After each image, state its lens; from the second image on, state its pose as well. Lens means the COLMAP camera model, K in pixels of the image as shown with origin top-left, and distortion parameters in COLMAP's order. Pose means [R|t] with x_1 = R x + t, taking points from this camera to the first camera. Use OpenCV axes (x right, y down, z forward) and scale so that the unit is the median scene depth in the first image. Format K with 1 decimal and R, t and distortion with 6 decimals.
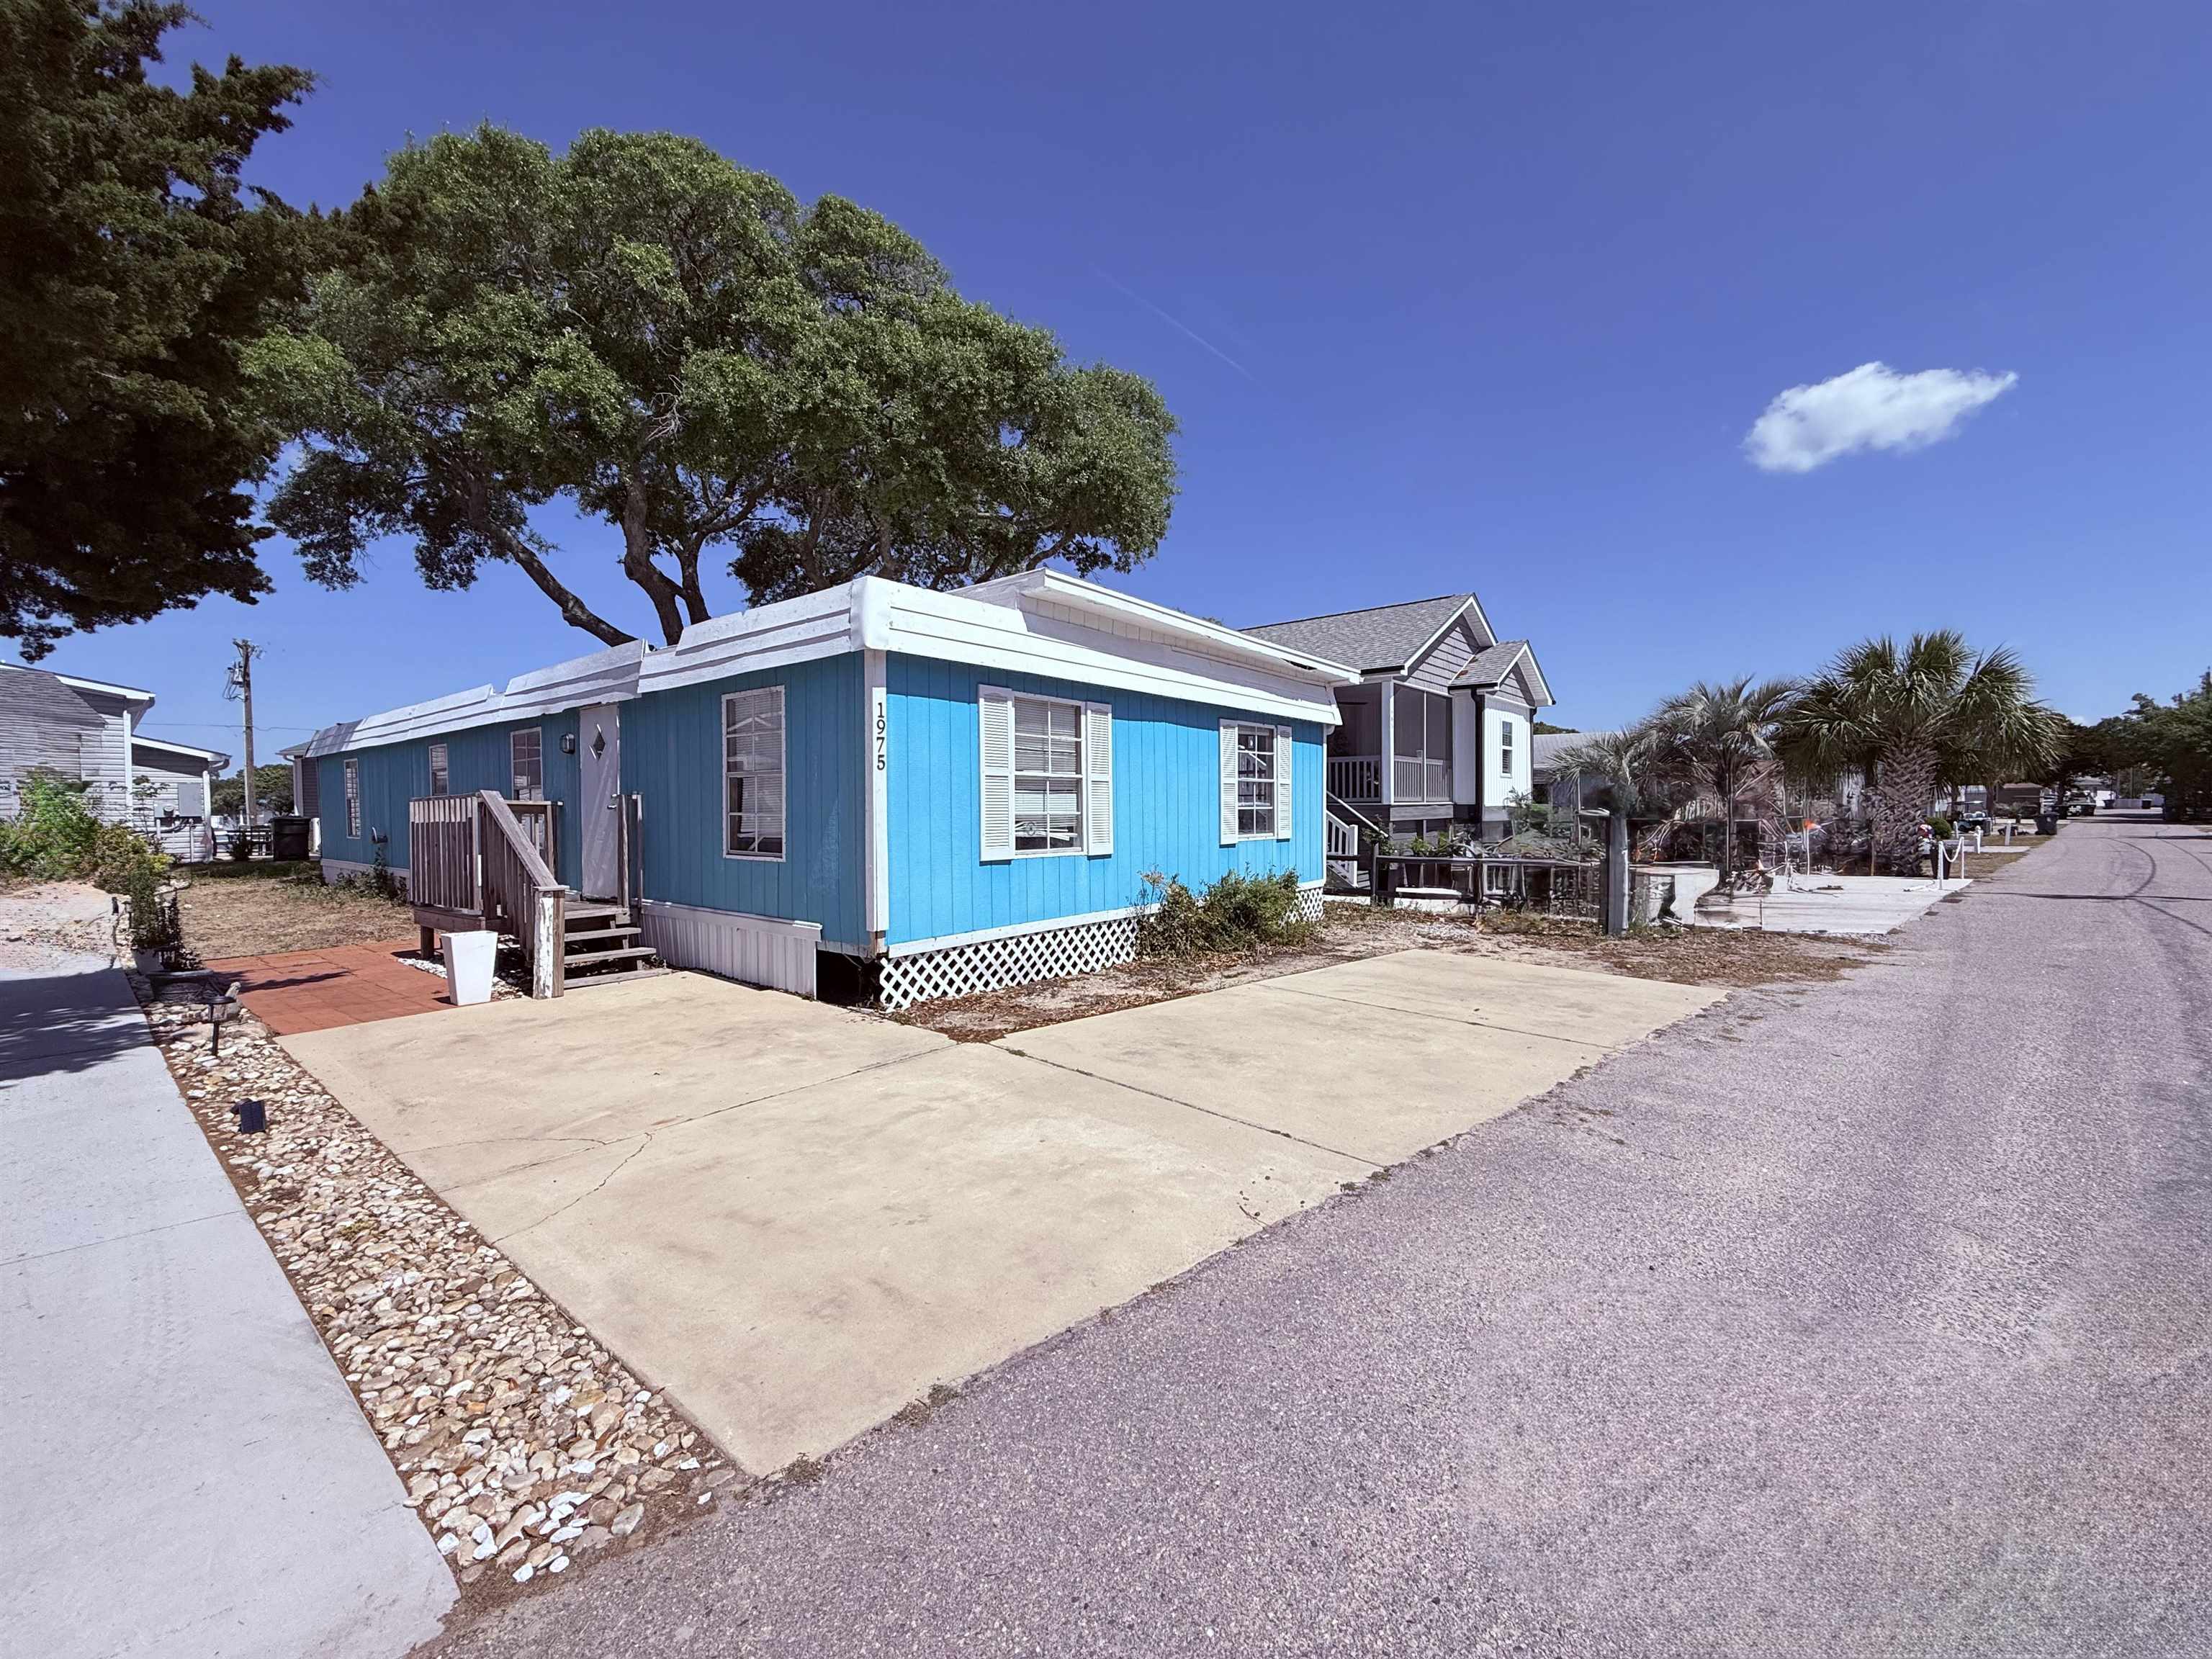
lens RADIAL K [[881.7, 0, 1105.2], [0, 881.7, 827.2], [0, 0, 1]] dist [-0.000755, 0.000298]
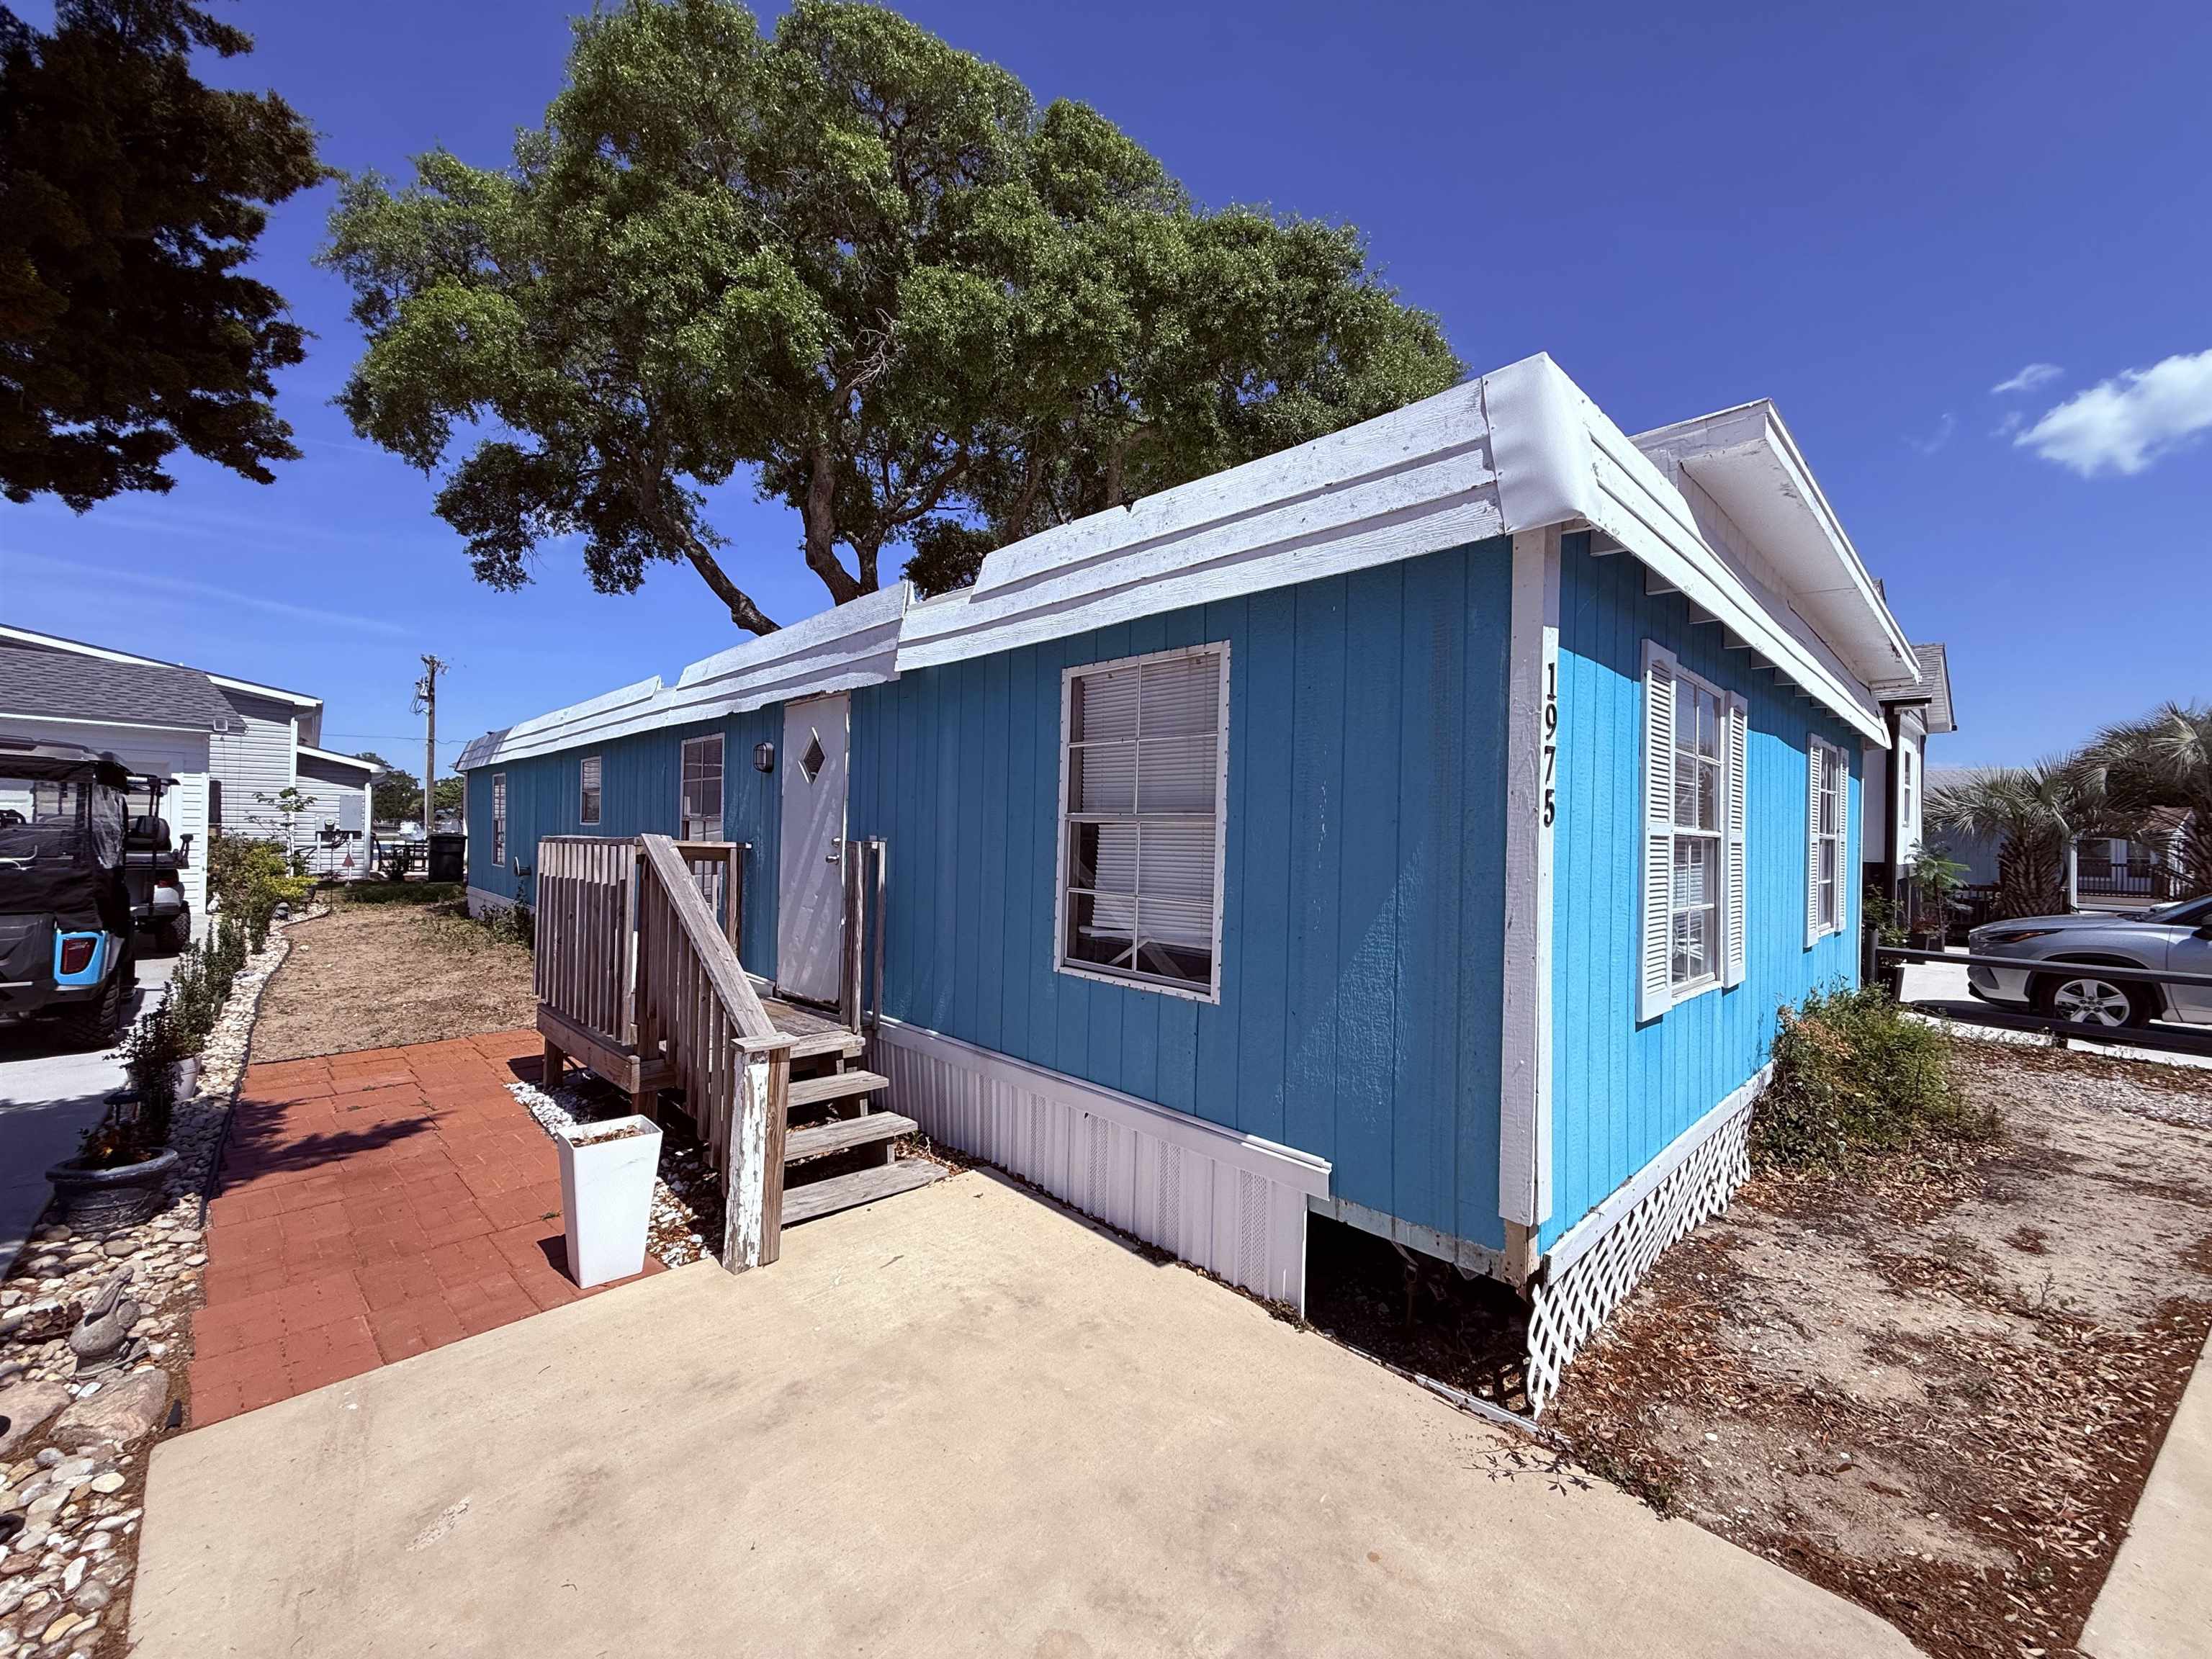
lens RADIAL K [[881.7, 0, 1102.6], [0, 881.7, 824.7], [0, 0, 1]] dist [-0.000755, 0.000298]
pose [[0.991326, 0.025496, -0.128931, -0.294913], [-0.029677, 0.999091, -0.030612, -0.033916], [0.128033, 0.034173, 0.991181, 0.410196]]
